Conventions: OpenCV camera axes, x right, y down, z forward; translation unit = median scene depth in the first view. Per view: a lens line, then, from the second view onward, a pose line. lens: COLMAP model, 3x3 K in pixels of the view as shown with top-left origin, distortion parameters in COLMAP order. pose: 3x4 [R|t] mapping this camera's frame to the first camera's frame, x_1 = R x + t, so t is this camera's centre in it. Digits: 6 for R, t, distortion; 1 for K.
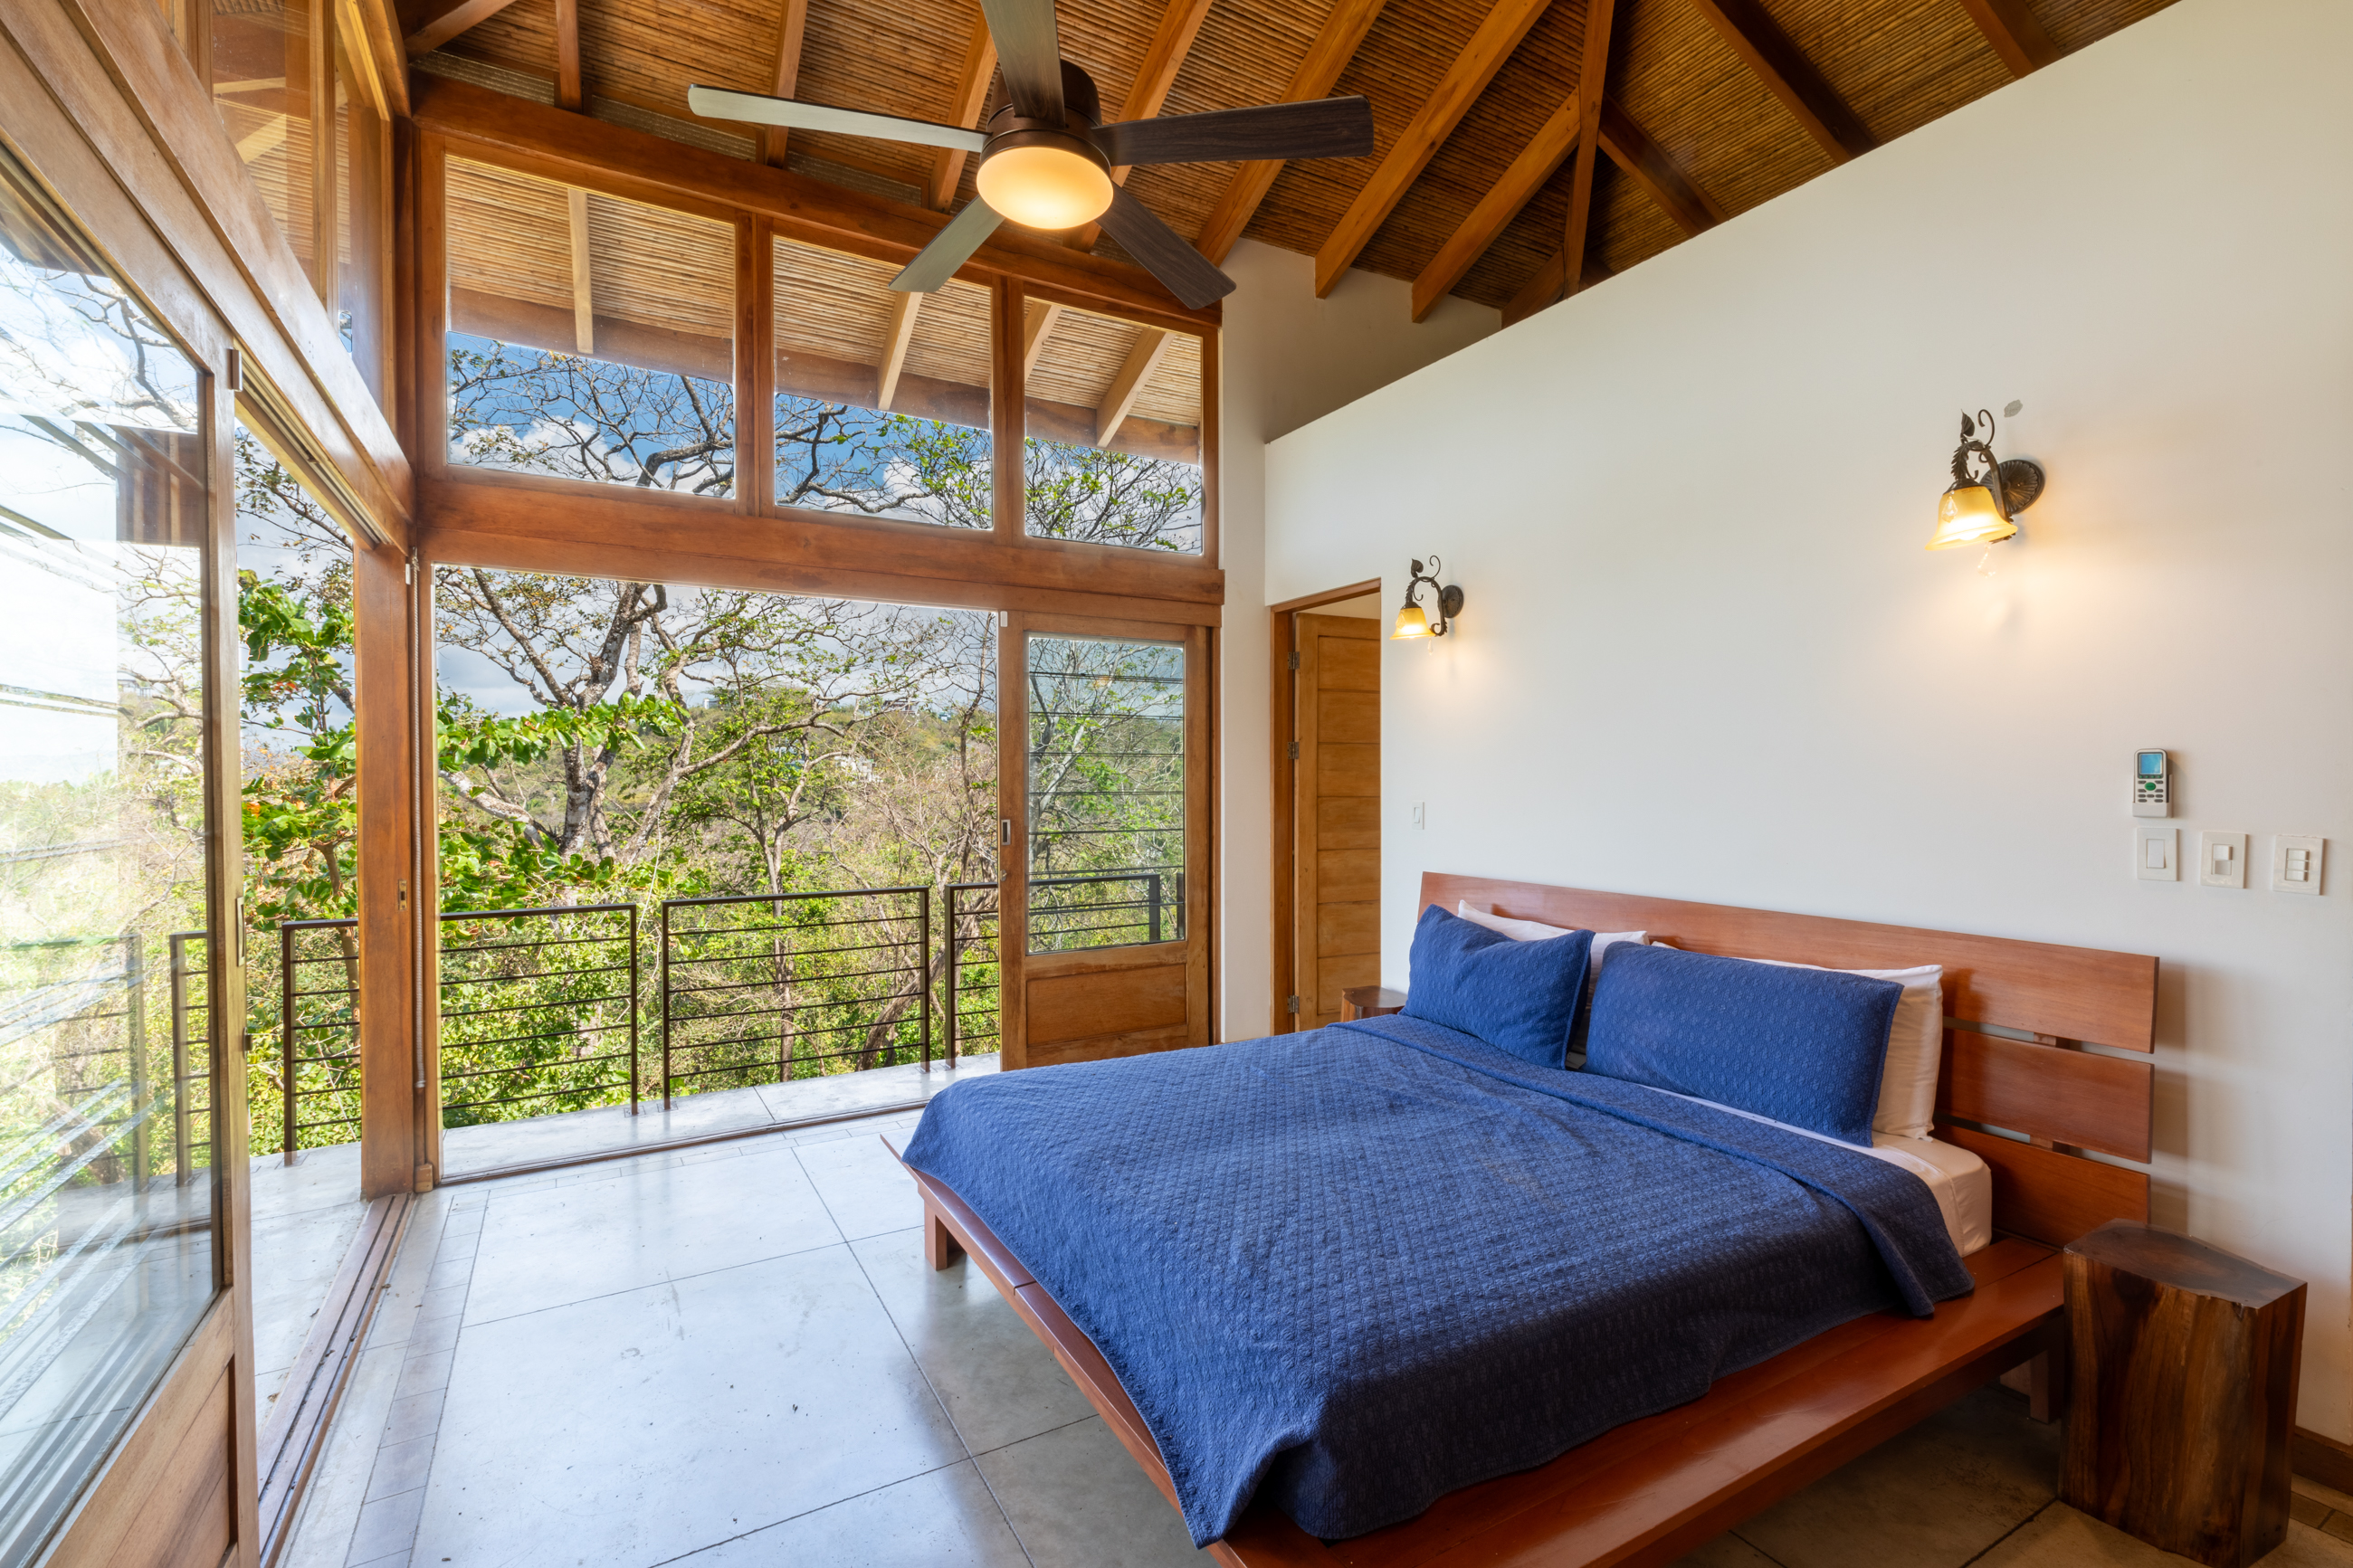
lens RADIAL K [[1053.9, 0, 1176.5], [0, 1053.9, 784.0], [0, 0, 1]] dist [0.003750, -0.000296]
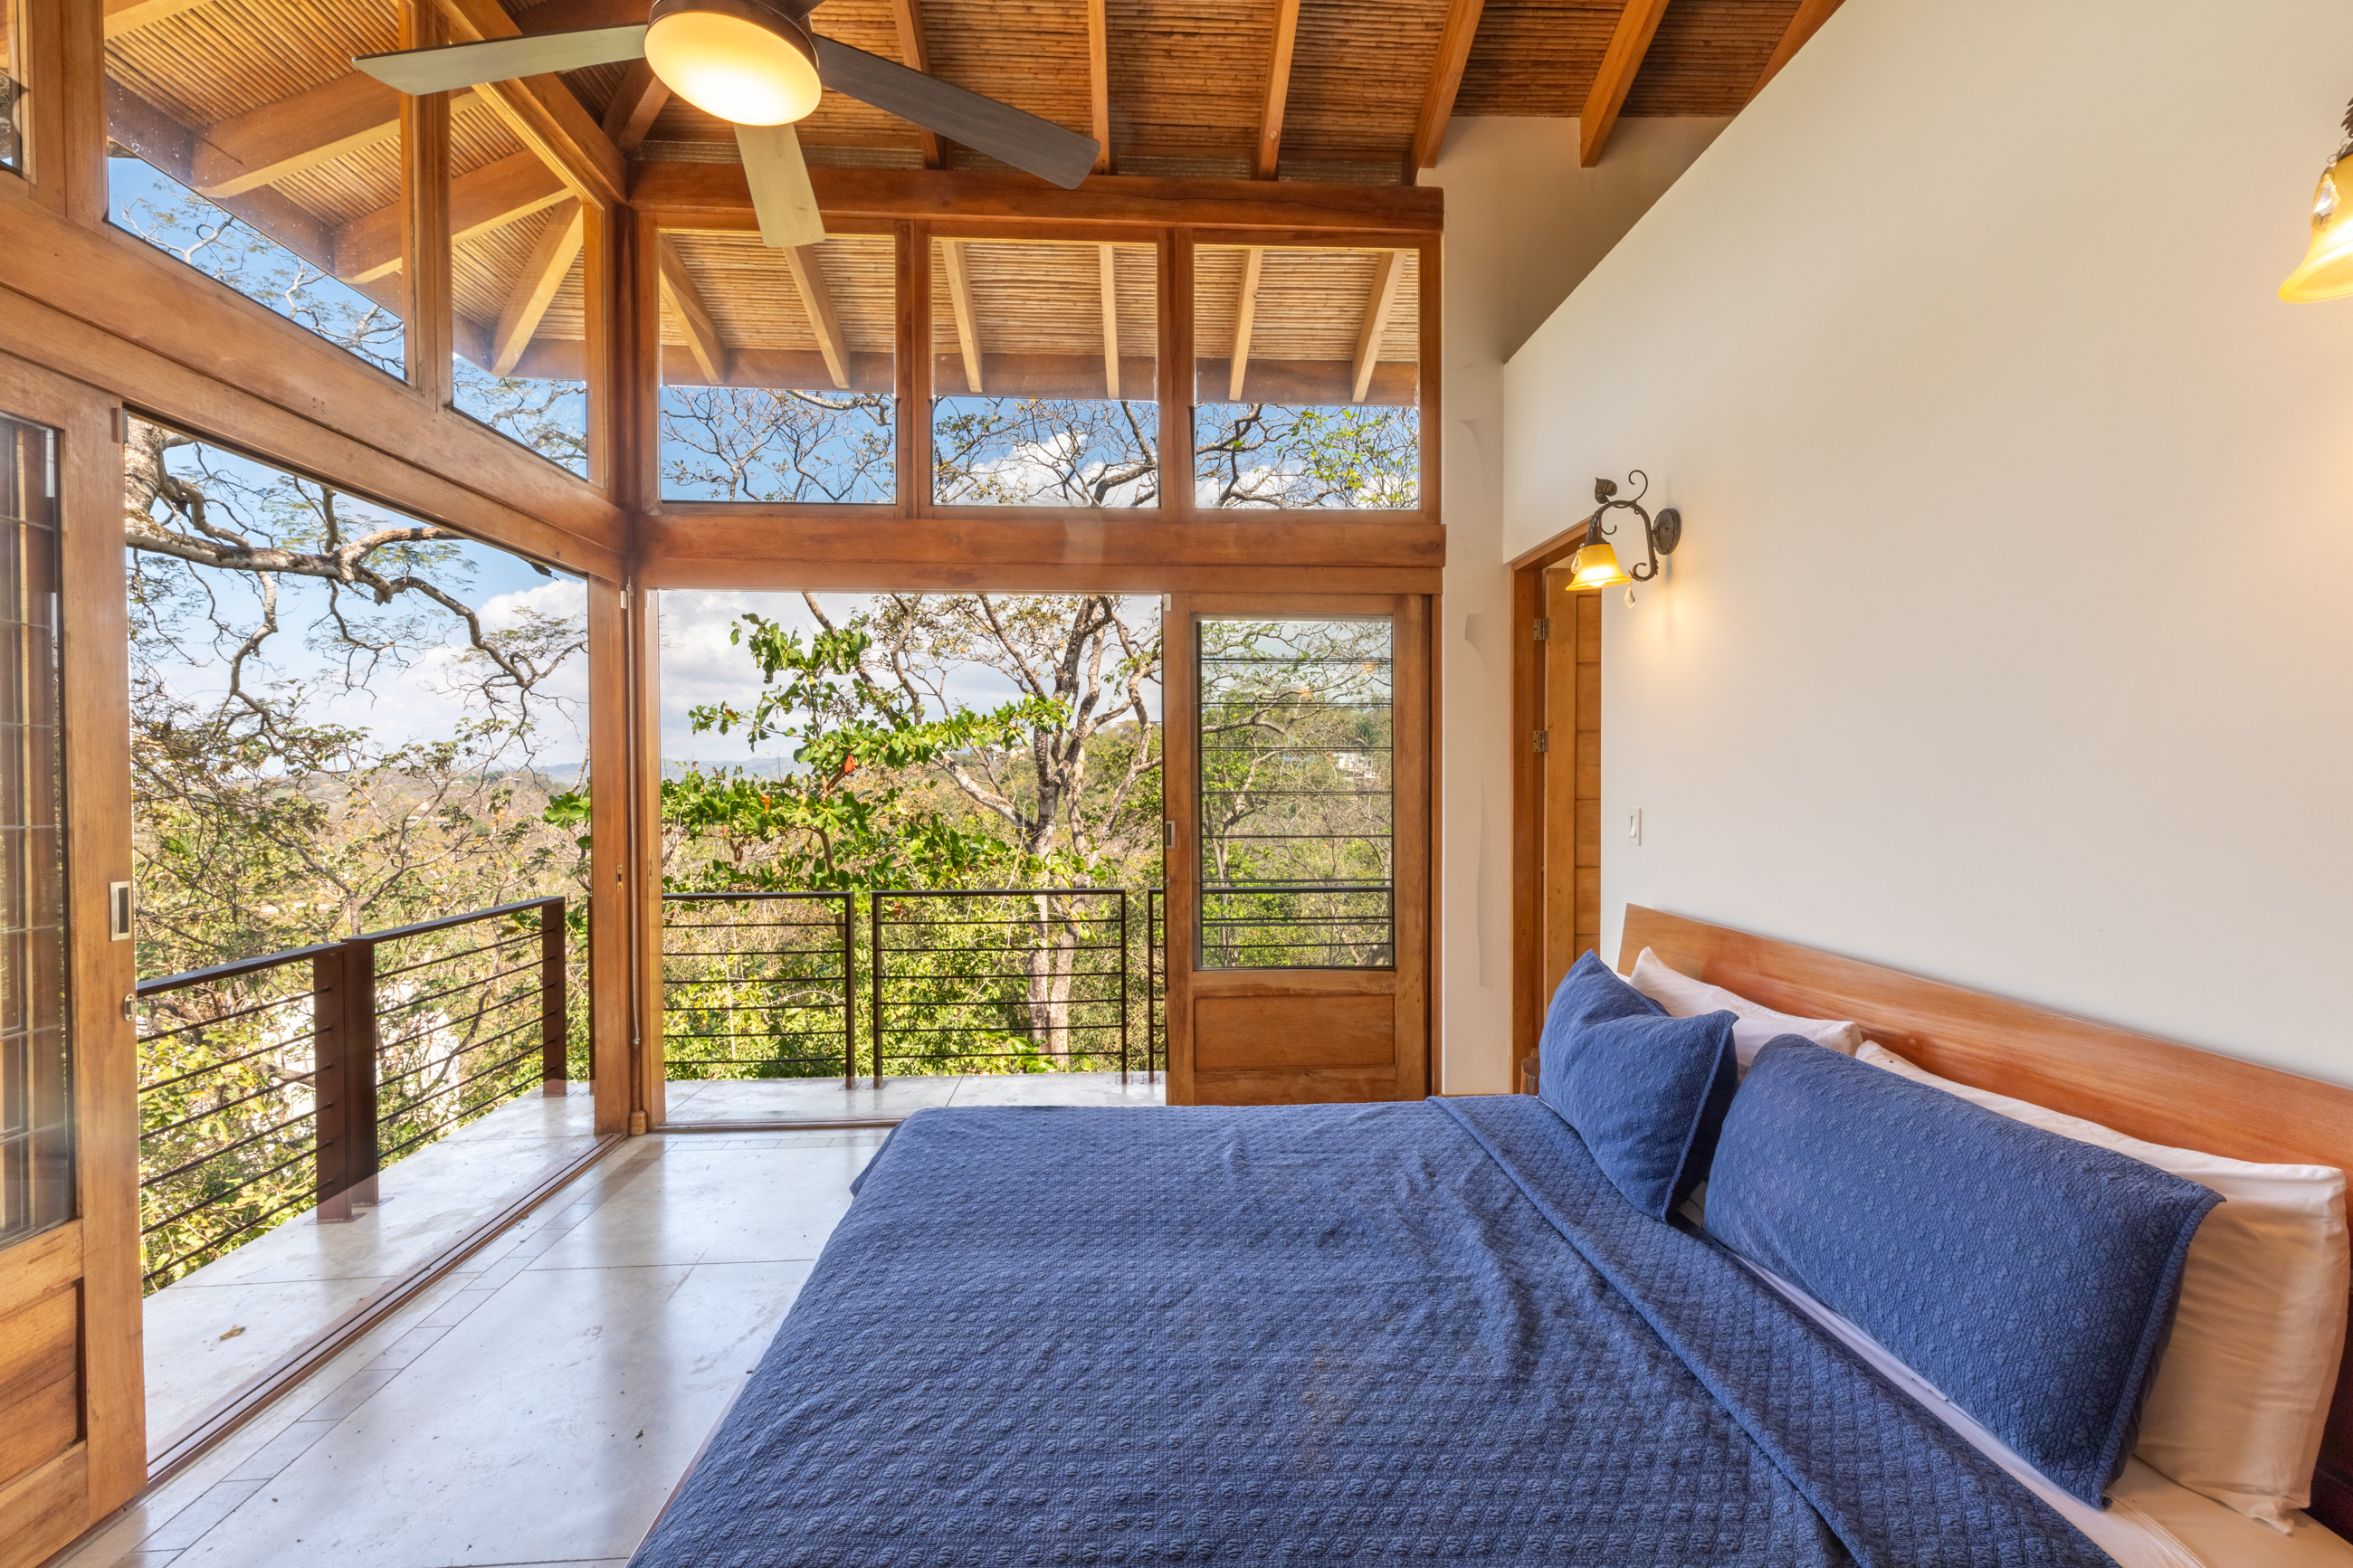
lens RADIAL K [[1053.9, 0, 1176.5], [0, 1053.9, 784.0], [0, 0, 1]] dist [0.003750, -0.000296]
pose [[0.894311, 0.003714, -0.447430, 0.252134], [-0.002214, 0.999990, 0.003877, -0.002028], [0.447440, -0.002476, 0.894311, 0.181226]]
